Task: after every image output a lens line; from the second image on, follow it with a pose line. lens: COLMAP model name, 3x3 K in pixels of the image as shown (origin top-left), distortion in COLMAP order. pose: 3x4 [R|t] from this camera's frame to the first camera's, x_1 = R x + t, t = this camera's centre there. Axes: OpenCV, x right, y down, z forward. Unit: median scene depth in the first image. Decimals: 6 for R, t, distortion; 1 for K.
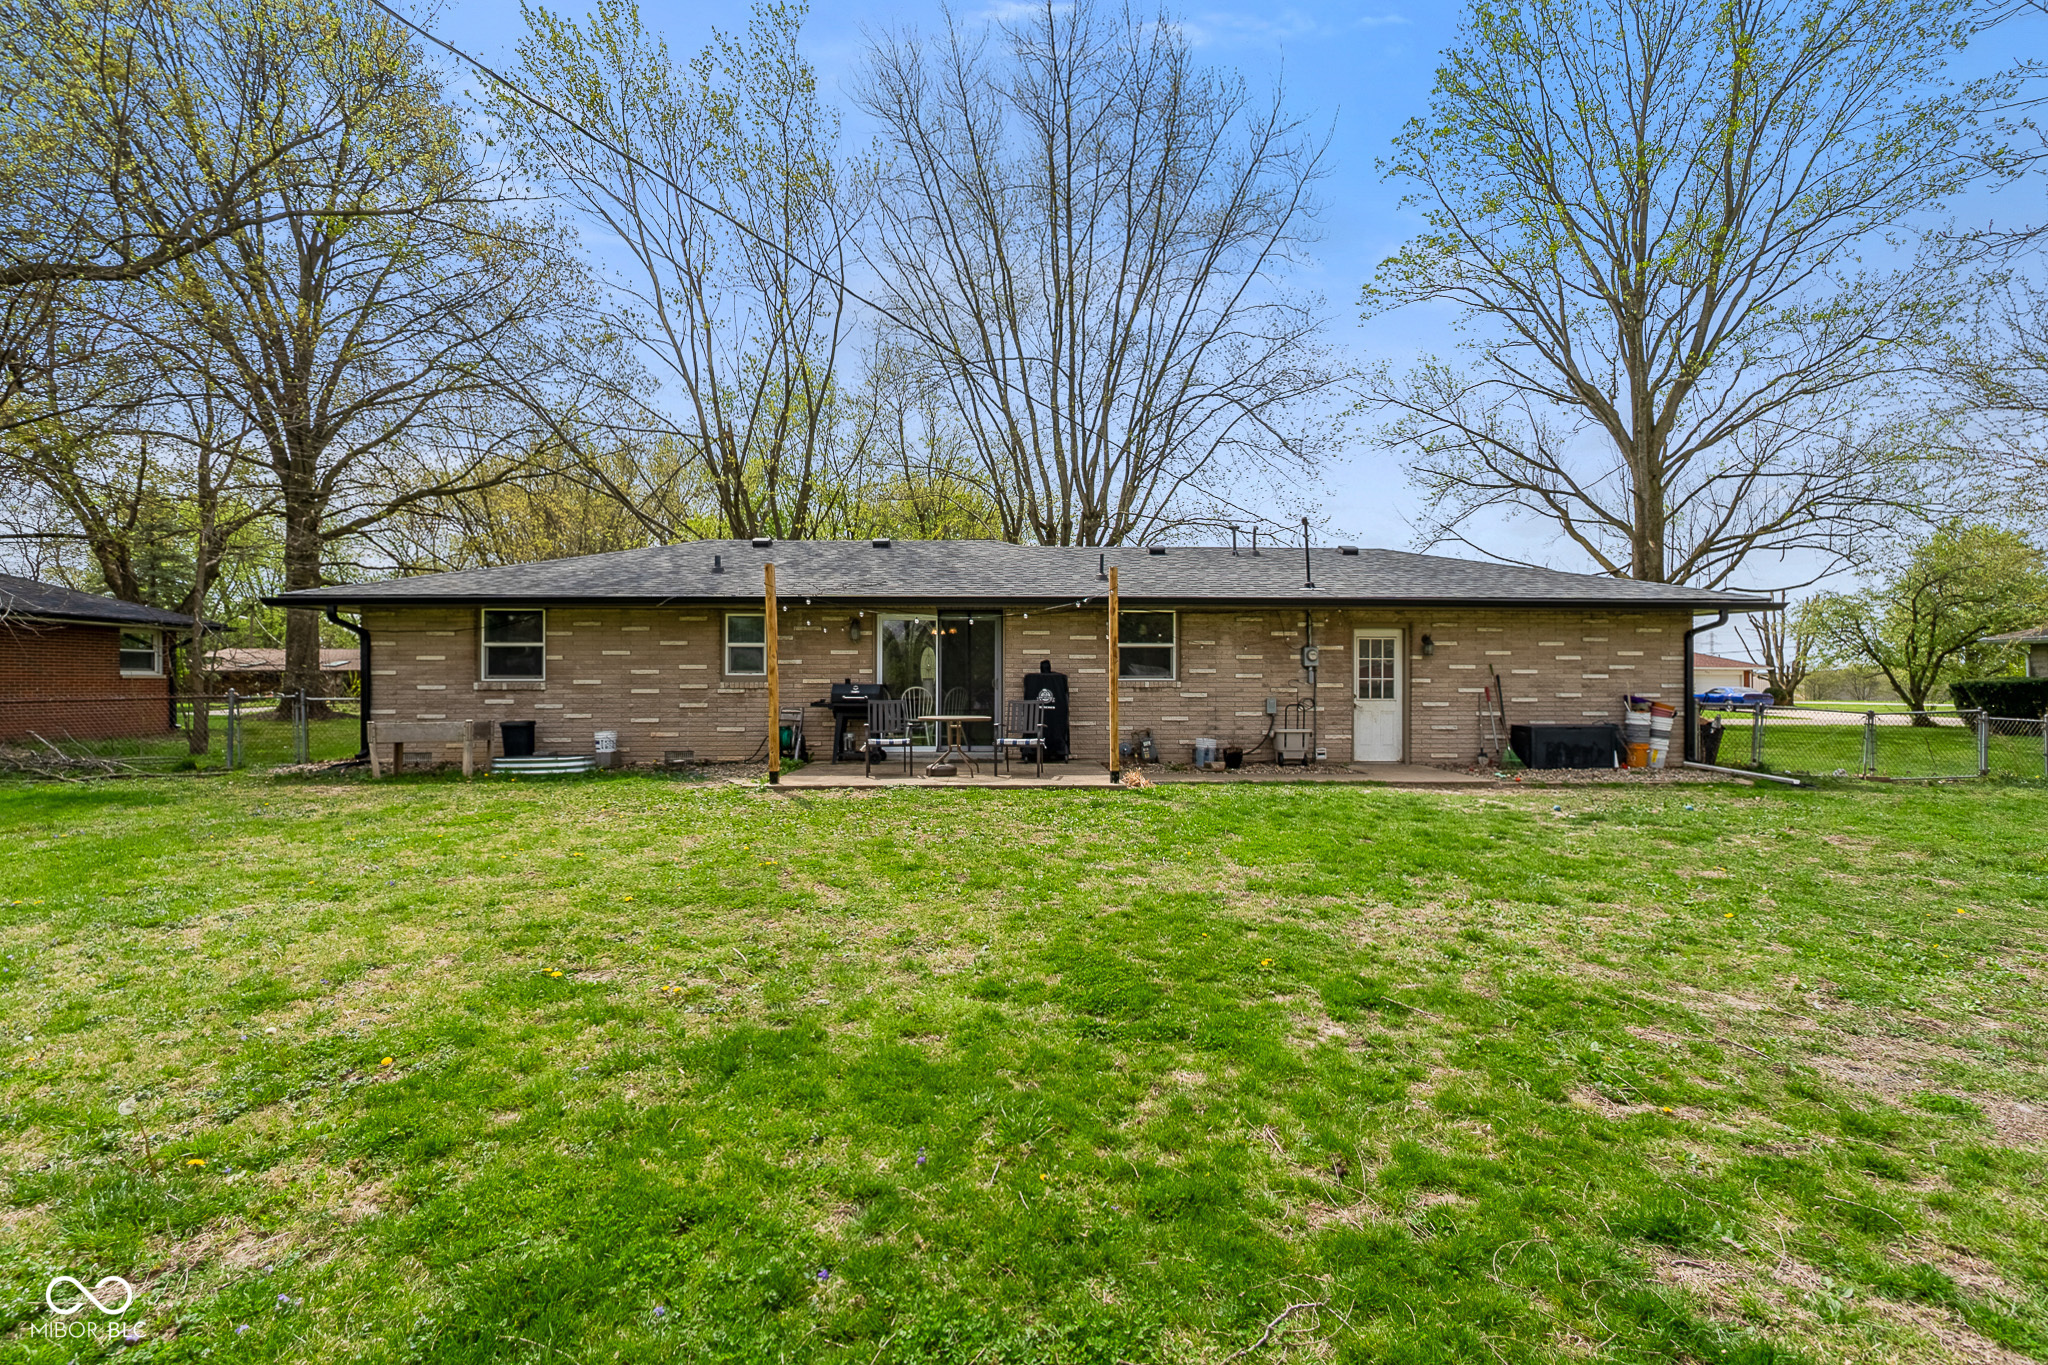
lens RADIAL K [[940.5, 0, 1020.8], [0, 940.5, 674.6], [0, 0, 1]] dist [0.004565, -0.000572]
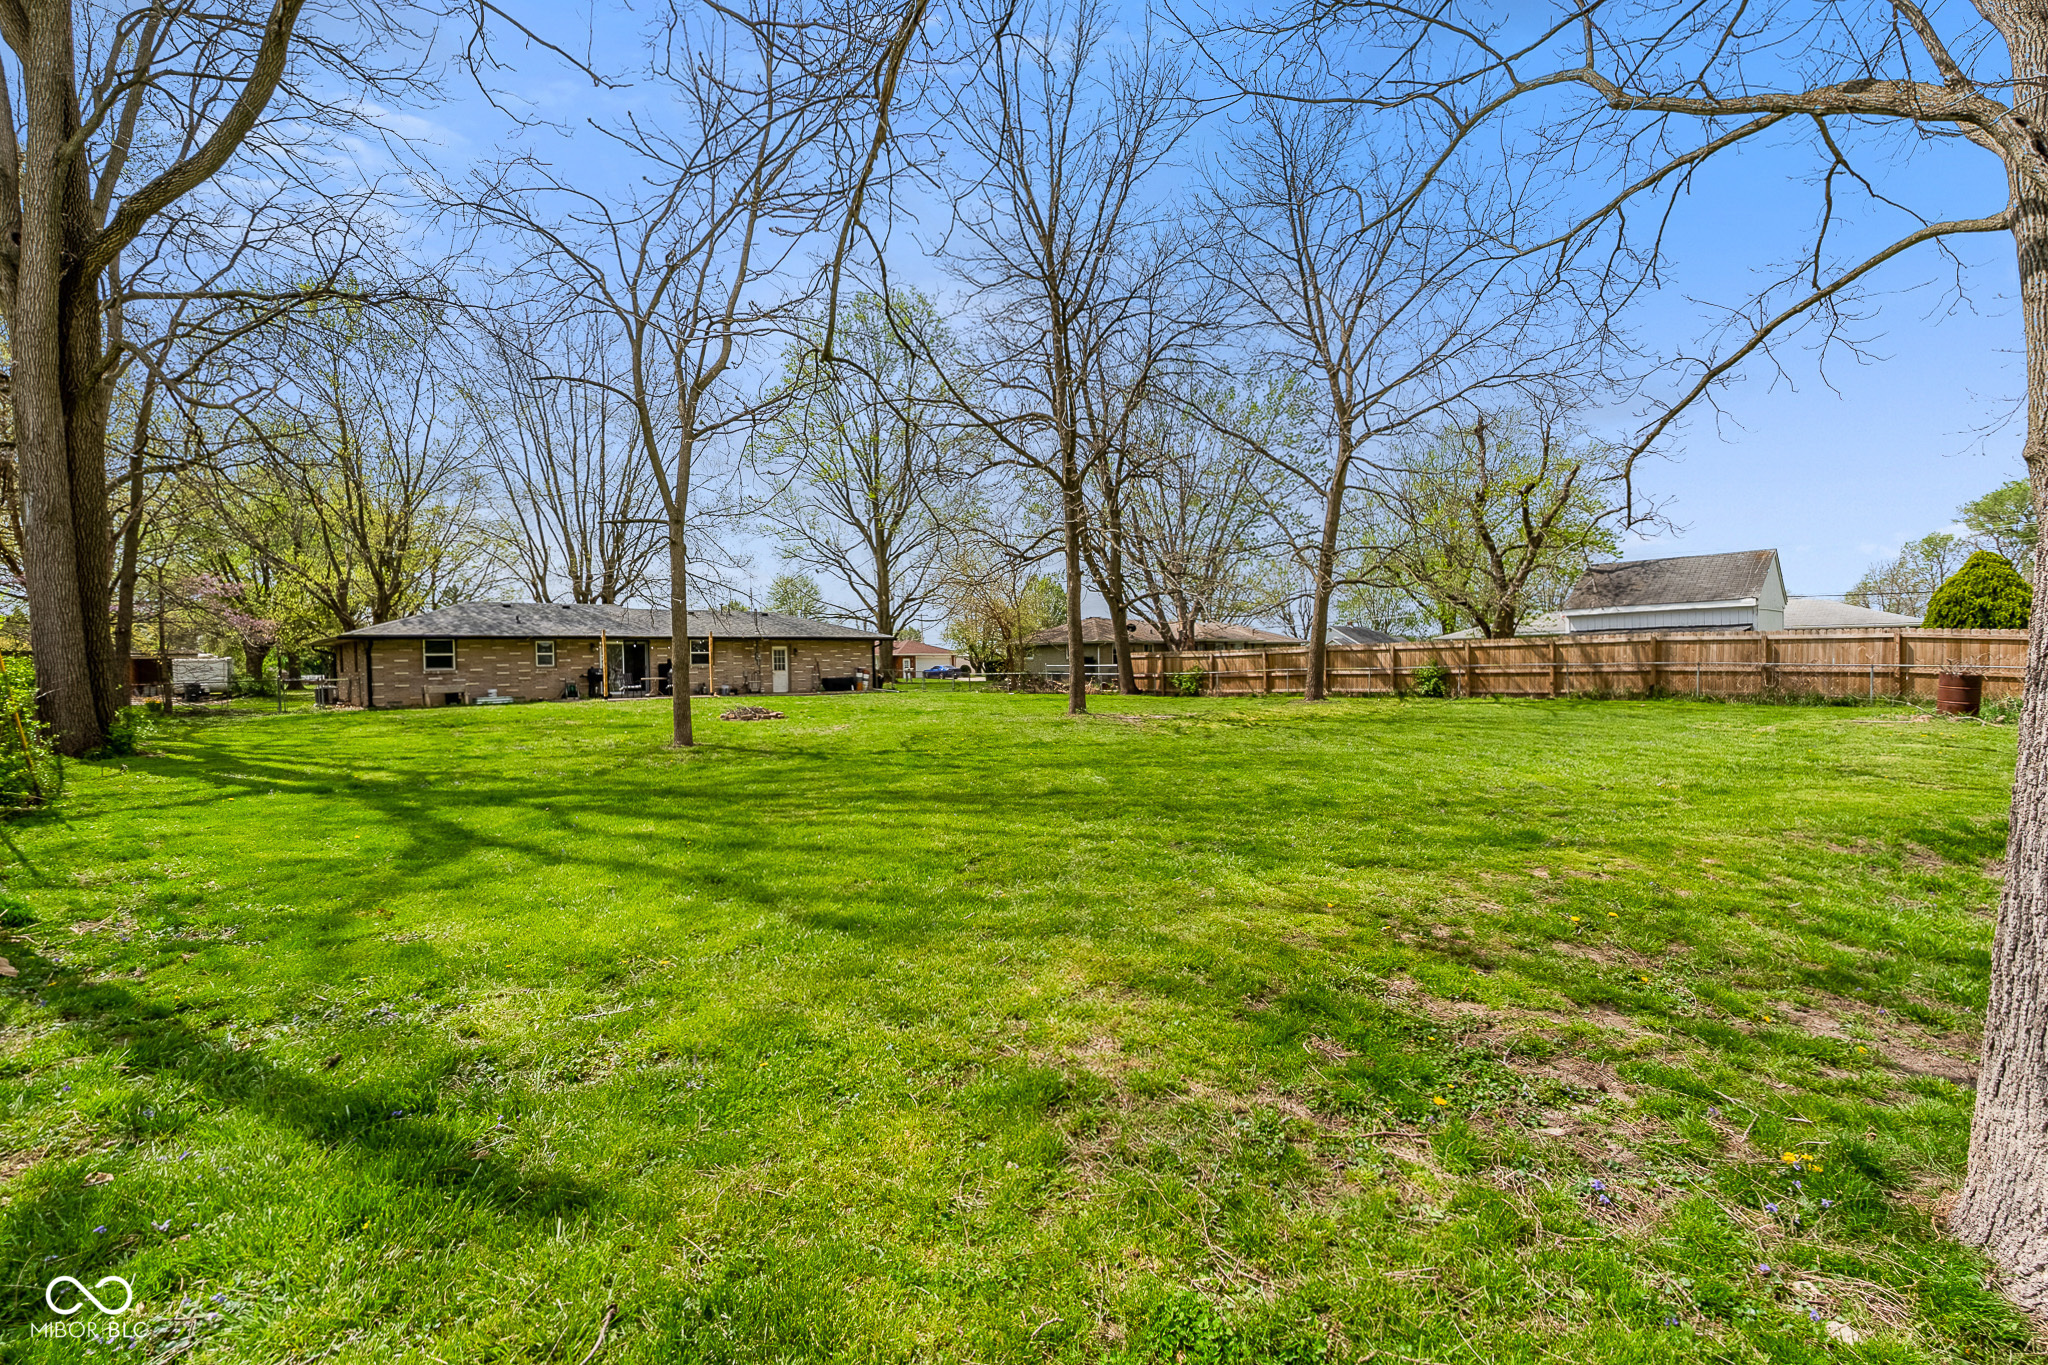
lens RADIAL K [[940.5, 0, 1021.4], [0, 940.5, 678.9], [0, 0, 1]] dist [0.004565, -0.000572]
pose [[0.780931, -0.025714, 0.624088, -0.868837], [0.010002, 0.999539, 0.028668, -0.024058], [-0.624537, -0.016145, 0.780828, -1.767173]]
